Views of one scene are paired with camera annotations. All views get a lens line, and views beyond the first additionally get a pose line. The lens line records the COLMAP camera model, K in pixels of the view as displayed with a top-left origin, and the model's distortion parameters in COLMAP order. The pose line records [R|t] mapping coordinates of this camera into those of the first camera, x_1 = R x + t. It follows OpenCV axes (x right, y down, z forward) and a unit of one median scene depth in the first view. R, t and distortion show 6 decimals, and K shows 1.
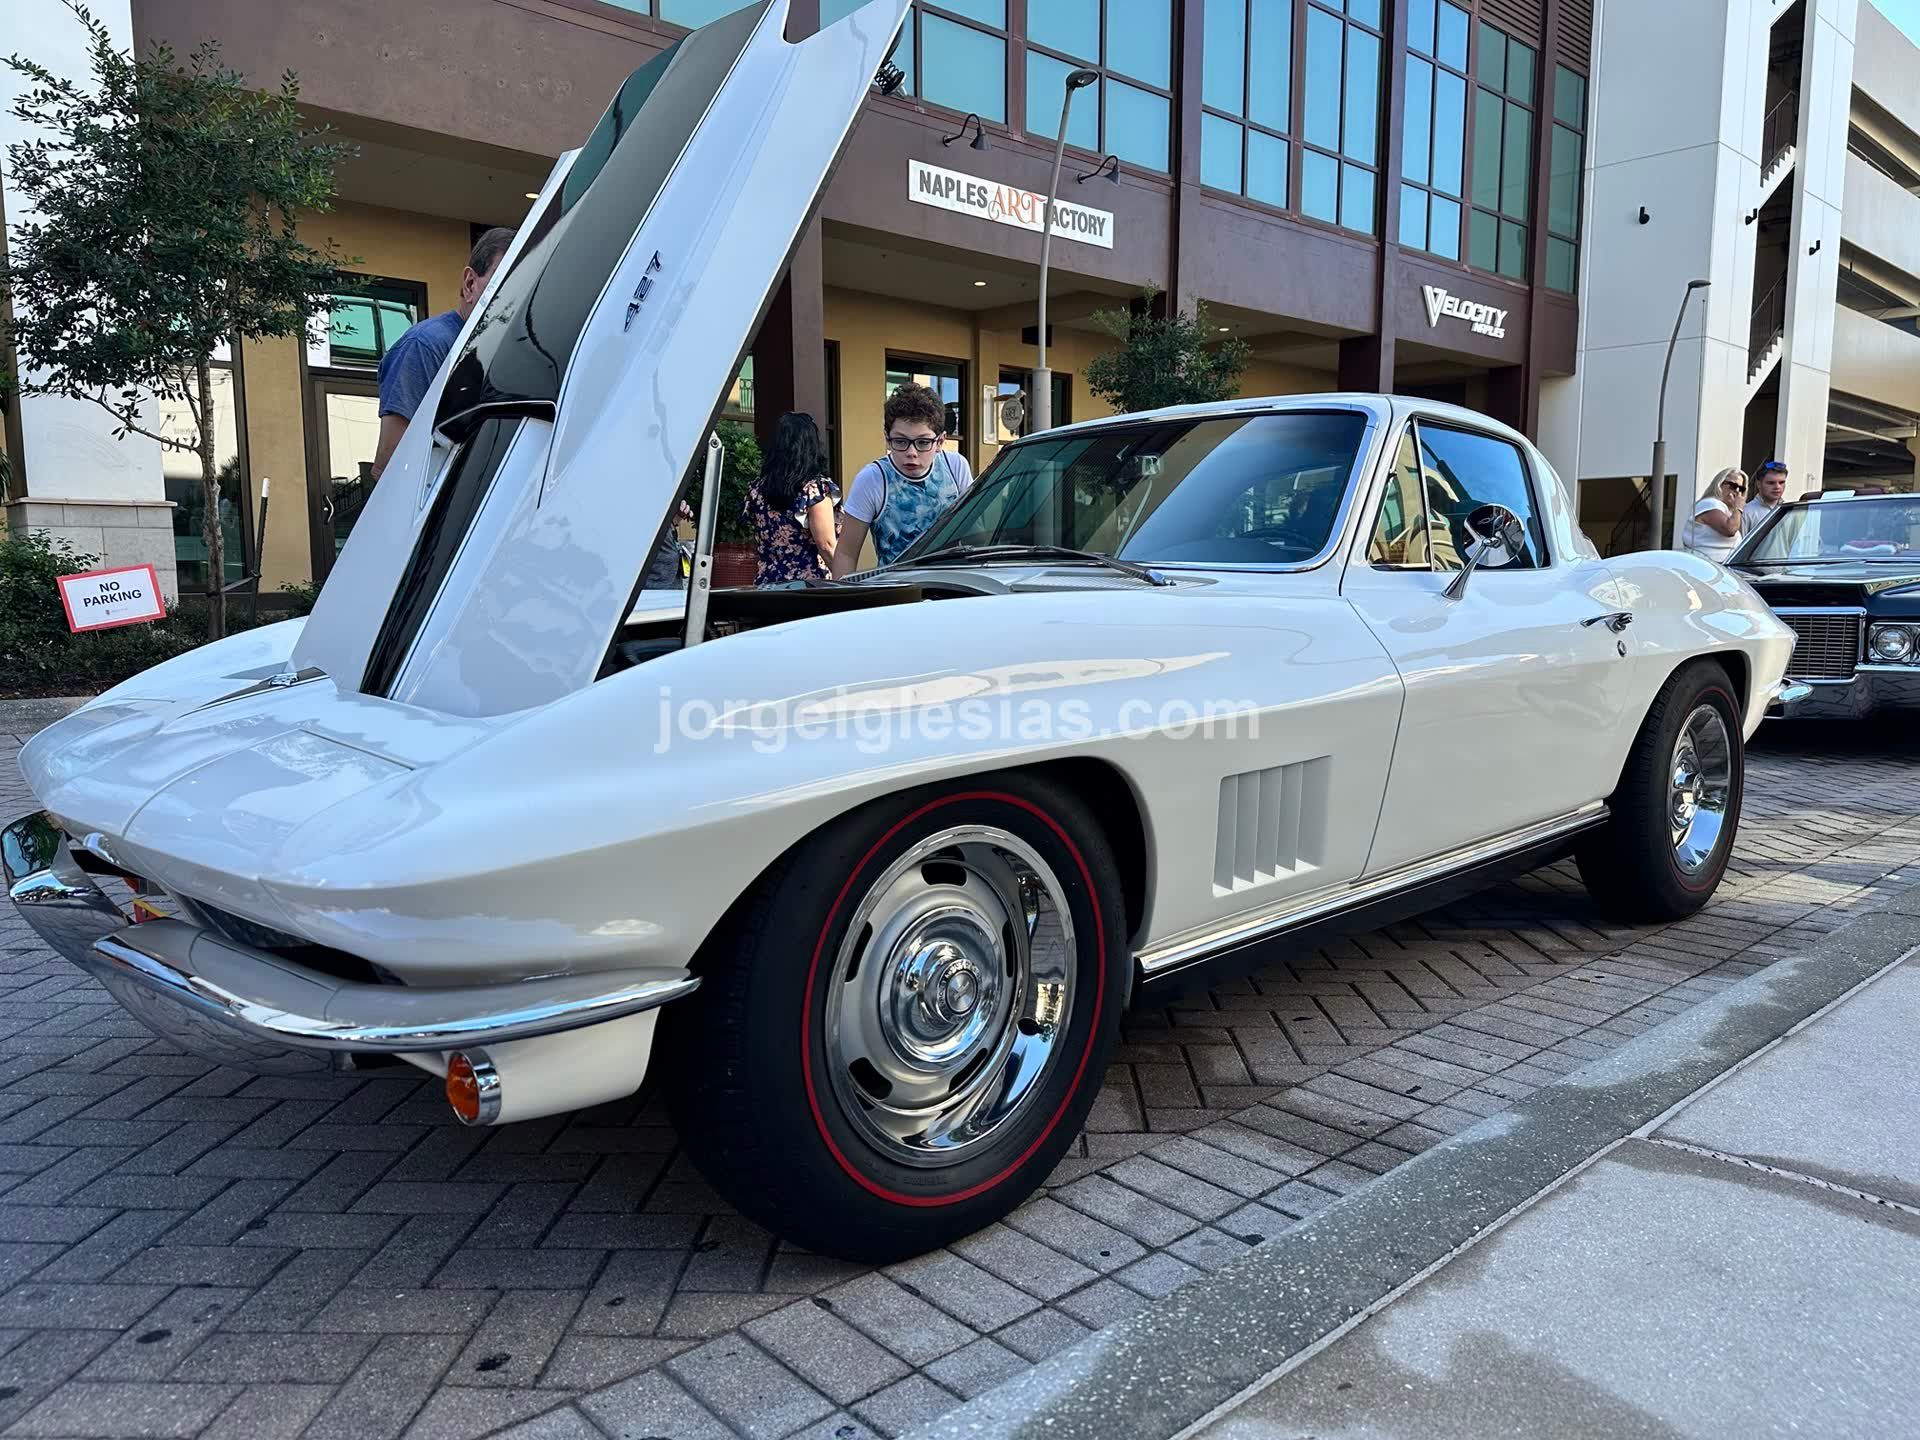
lens RADIAL K [[1354.8, 0, 960.0], [0, 1354.8, 720.0], [0, 0, 1]] dist [0.056396, -0.084837]
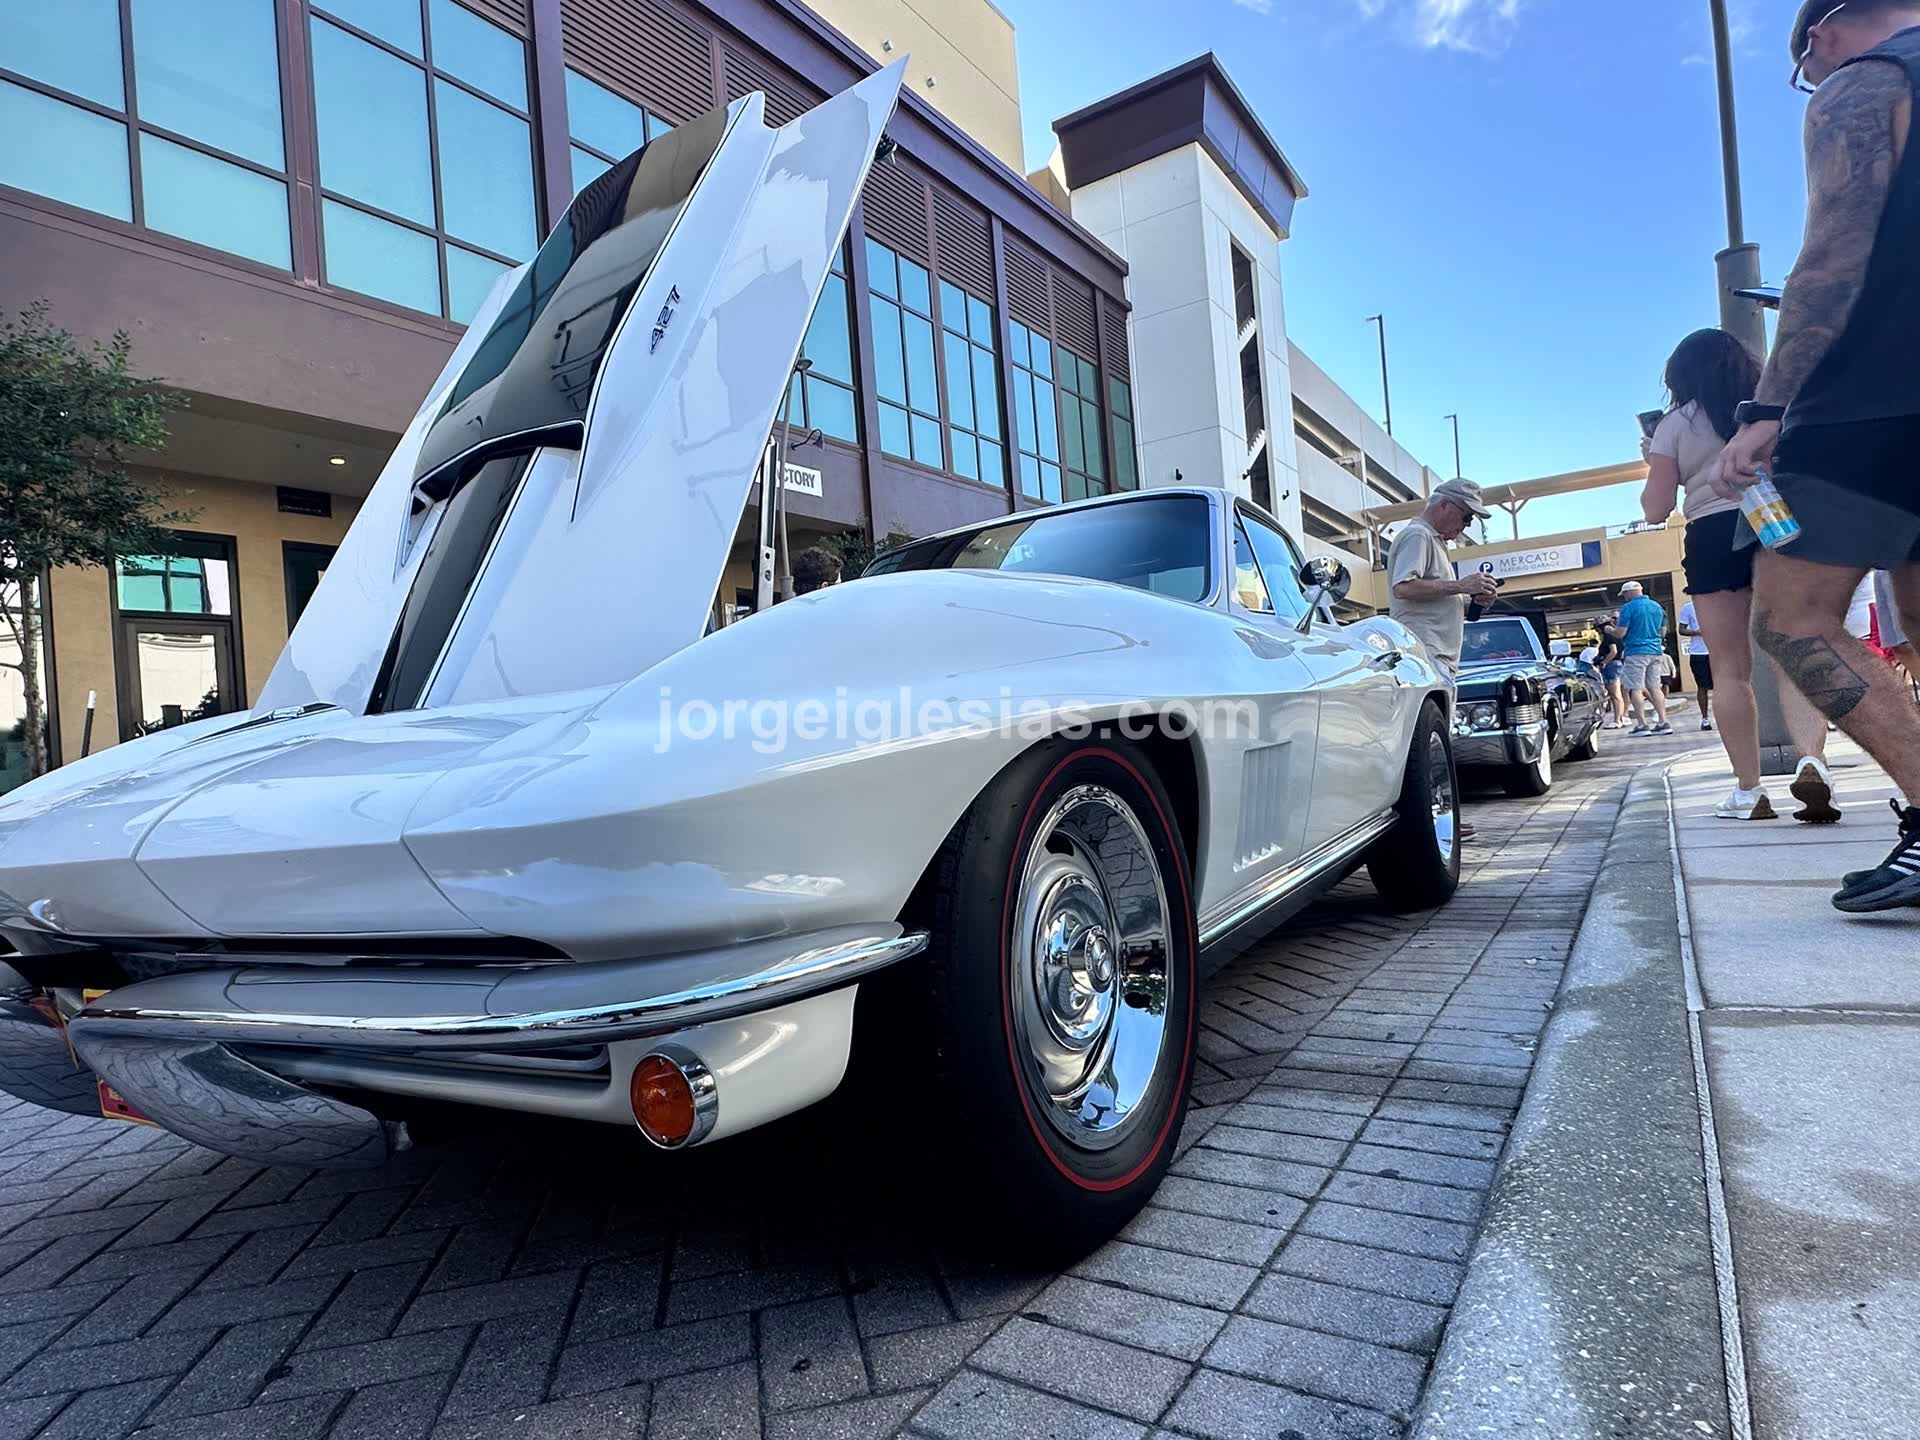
lens RADIAL K [[1059.2, 0, 953.9], [0, 1059.2, 717.1], [0, 0, 1]] dist [-0.003721, -0.001478]
pose [[0.968695, -0.069544, 0.238312, -0.201970], [0.103195, 0.985894, -0.131769, 0.090448], [-0.225787, 0.152237, 0.962208, 0.206863]]
